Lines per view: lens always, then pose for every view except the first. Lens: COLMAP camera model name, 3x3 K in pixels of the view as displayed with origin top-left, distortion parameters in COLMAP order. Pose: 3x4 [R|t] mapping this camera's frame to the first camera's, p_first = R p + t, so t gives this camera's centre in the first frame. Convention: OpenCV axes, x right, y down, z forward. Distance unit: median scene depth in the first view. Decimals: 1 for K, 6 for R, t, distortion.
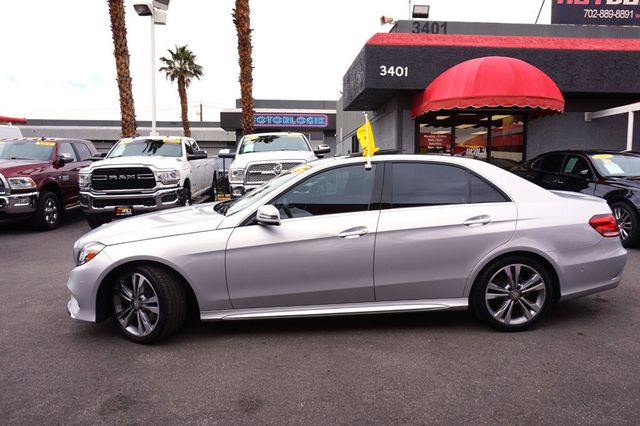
lens RADIAL K [[429.2, 0, 320.0], [0, 429.2, 213.0], [0, 0, 1]] dist [-0.062619, 0.066636]
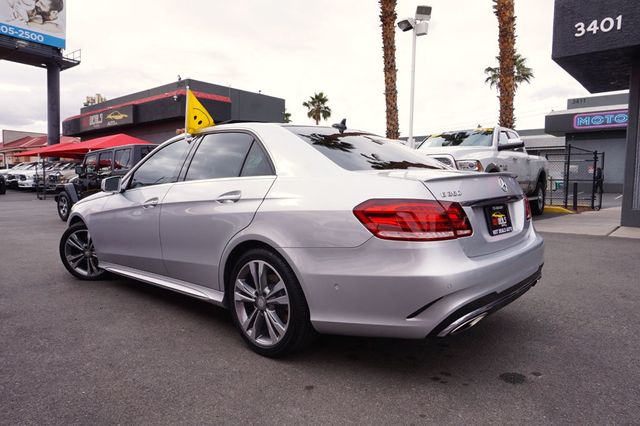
lens RADIAL K [[426.7, 0, 320.6], [0, 426.7, 206.8], [0, 0, 1]] dist [-0.002738, -0.002203]
pose [[0.692034, 0.051709, -0.720011, 0.380374], [-0.083894, 0.996433, -0.009074, 0.010085], [0.716974, 0.066684, 0.693904, 0.201820]]
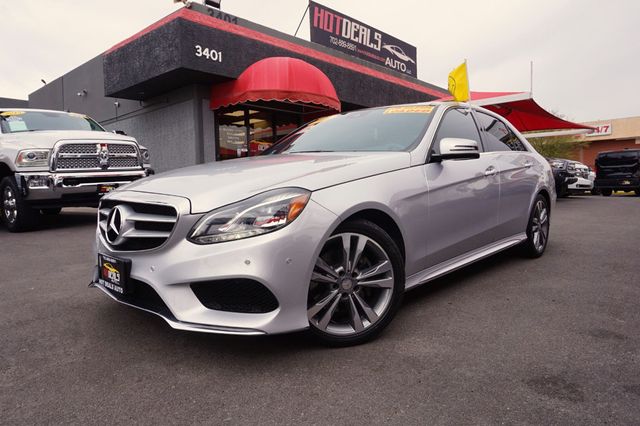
lens RADIAL K [[429.2, 0, 320.0], [0, 429.2, 213.0], [0, 0, 1]] dist [-0.062619, 0.066636]
pose [[0.712762, -0.059120, 0.698910, -0.317315], [0.091815, 0.995732, -0.009407, 0.040011], [-0.695371, 0.070876, 0.715148, 0.202428]]
